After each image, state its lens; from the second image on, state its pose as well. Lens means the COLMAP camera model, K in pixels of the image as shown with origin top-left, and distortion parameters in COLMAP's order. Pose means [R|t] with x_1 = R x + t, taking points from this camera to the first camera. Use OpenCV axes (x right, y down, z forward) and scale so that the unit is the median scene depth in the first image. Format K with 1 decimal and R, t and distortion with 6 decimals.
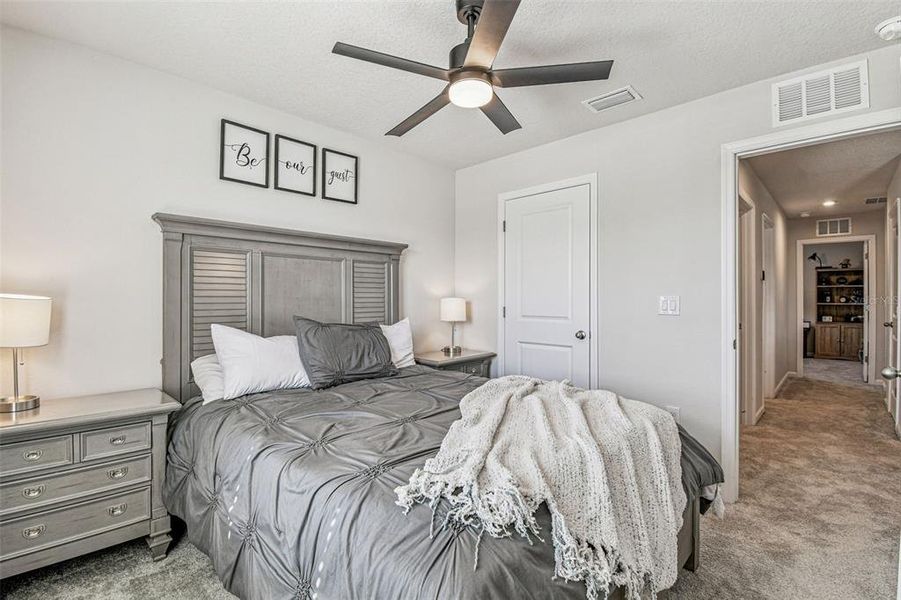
lens RADIAL K [[395.9, 0, 448.2], [0, 395.9, 297.9], [0, 0, 1]] dist [0.031656, -0.000141]
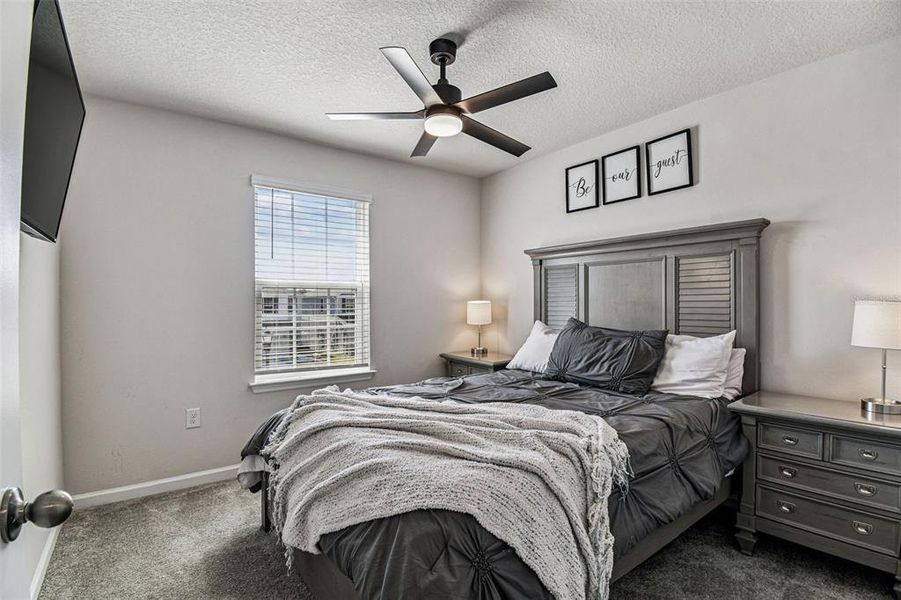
lens RADIAL K [[388.2, 0, 454.4], [0, 388.2, 297.5], [0, 0, 1]] dist [0.037027, -0.019844]
pose [[-0.073519, -0.014103, -0.997194, 0.648674], [0.004392, 0.999886, -0.014465, 0.000782], [0.997284, -0.005443, -0.073449, 0.622252]]
